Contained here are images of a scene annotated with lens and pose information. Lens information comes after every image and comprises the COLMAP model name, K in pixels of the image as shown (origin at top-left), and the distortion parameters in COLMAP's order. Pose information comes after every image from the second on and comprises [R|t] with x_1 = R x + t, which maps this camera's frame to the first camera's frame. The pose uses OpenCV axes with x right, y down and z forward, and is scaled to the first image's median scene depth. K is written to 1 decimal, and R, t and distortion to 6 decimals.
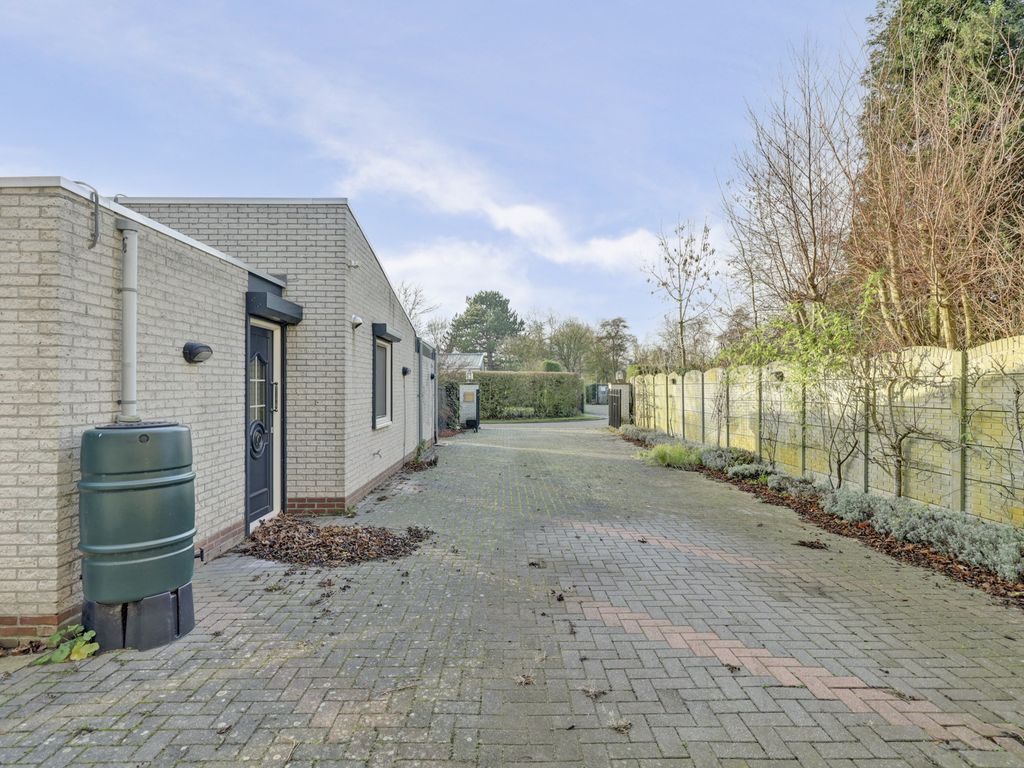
lens RADIAL K [[571.1, 0, 511.3], [0, 571.1, 370.6], [0, 0, 1]] dist [0.000748, 0.001221]
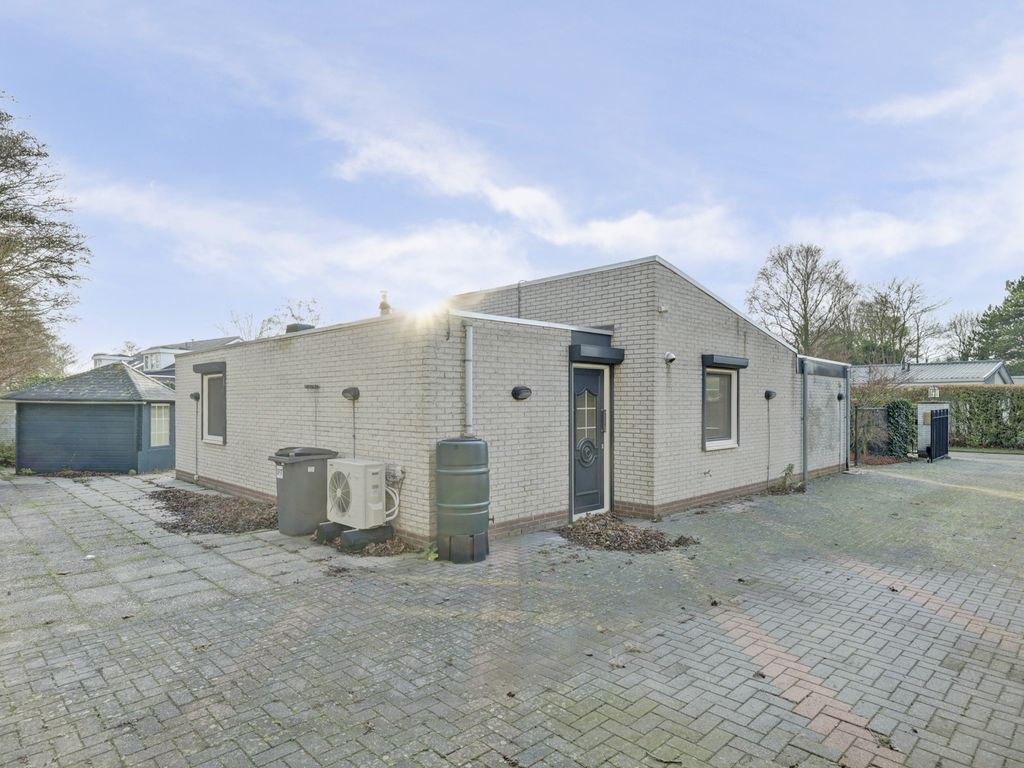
lens RADIAL K [[599.2, 0, 512.0], [0, 599.2, 384.0], [0, 0, 1]] dist [-0.000190, 0.000942]
pose [[0.687421, -0.021636, -0.725937, 0.575008], [0.022216, 0.999715, -0.008758, -0.040429], [0.725919, -0.010107, 0.687706, -0.114728]]
